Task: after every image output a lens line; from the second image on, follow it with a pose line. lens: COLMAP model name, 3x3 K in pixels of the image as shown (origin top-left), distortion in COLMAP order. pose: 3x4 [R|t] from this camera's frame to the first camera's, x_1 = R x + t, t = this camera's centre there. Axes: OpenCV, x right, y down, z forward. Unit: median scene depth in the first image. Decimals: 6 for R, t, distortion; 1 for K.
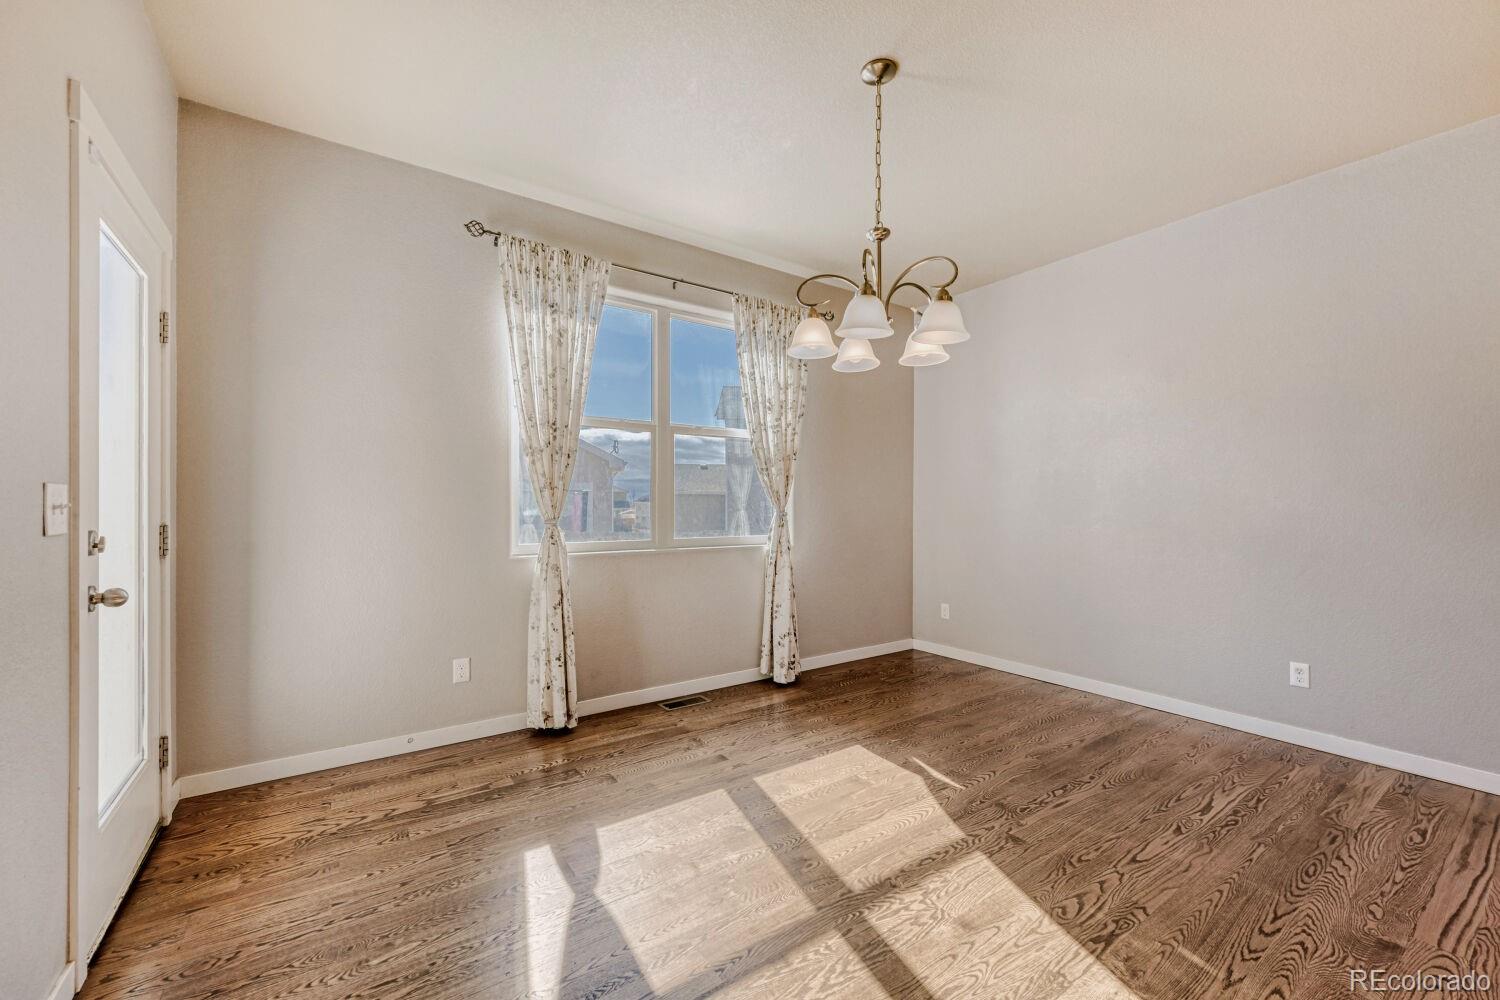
lens RADIAL K [[595.2, 0, 761.6], [0, 595.2, 500.1], [0, 0, 1]] dist [0.000868, -0.000312]
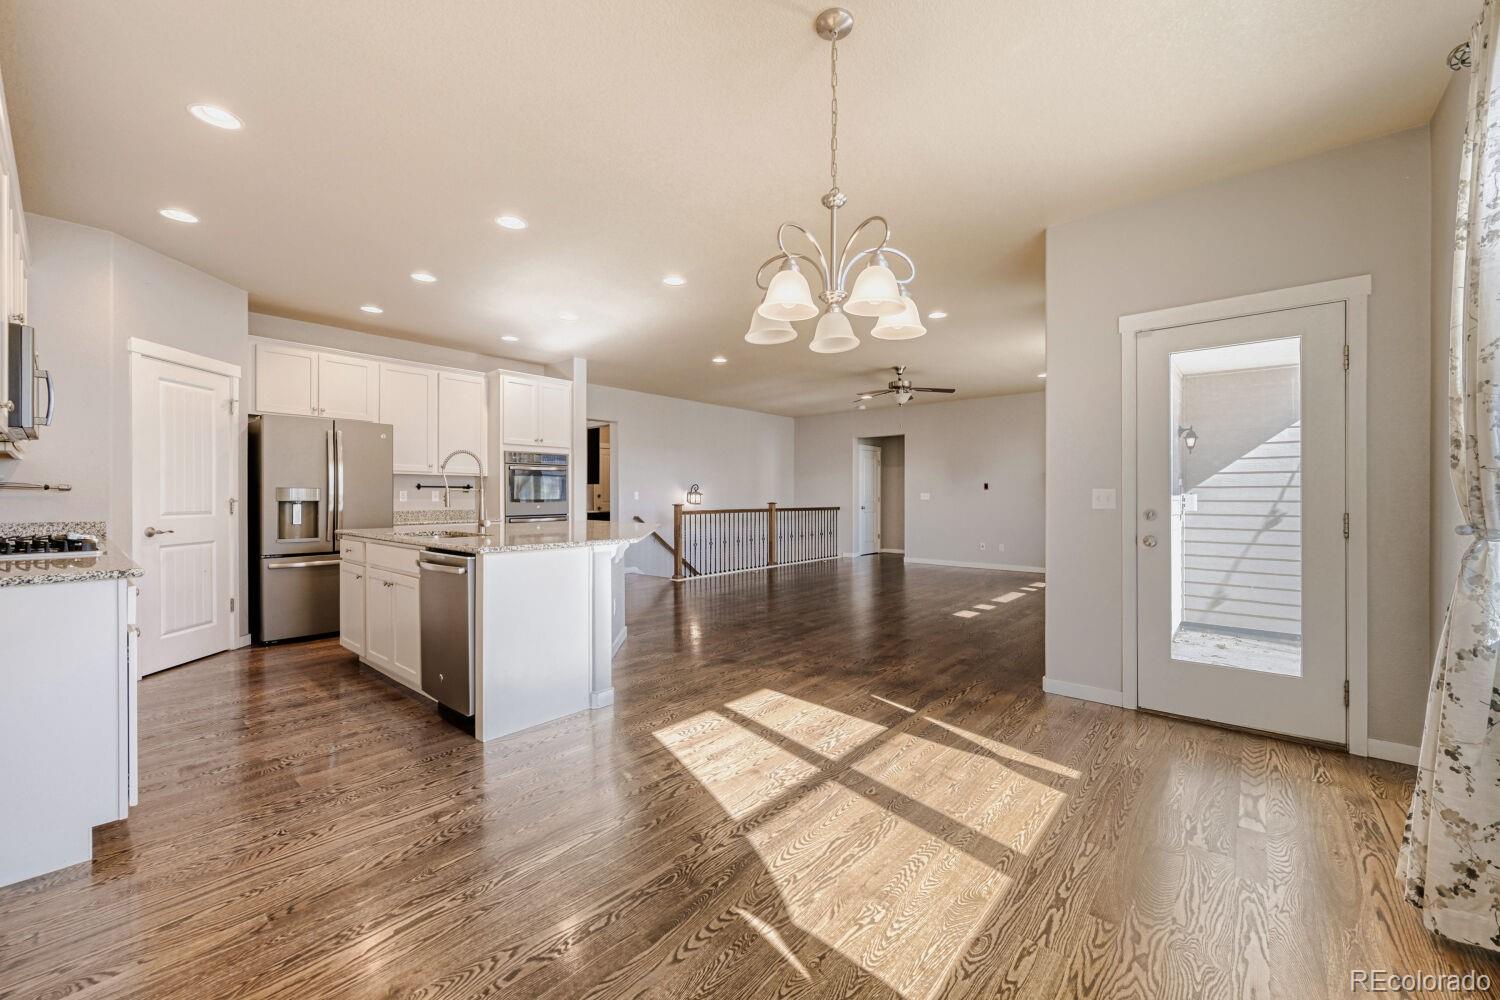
lens RADIAL K [[595.2, 0, 751.6], [0, 595.2, 499.7], [0, 0, 1]] dist [0.000868, -0.000312]
pose [[-0.972717, -0.001945, -0.231988, 0.591842], [-0.002477, 0.999995, 0.002000, -0.001462], [0.231983, 0.002520, -0.972717, 2.068494]]
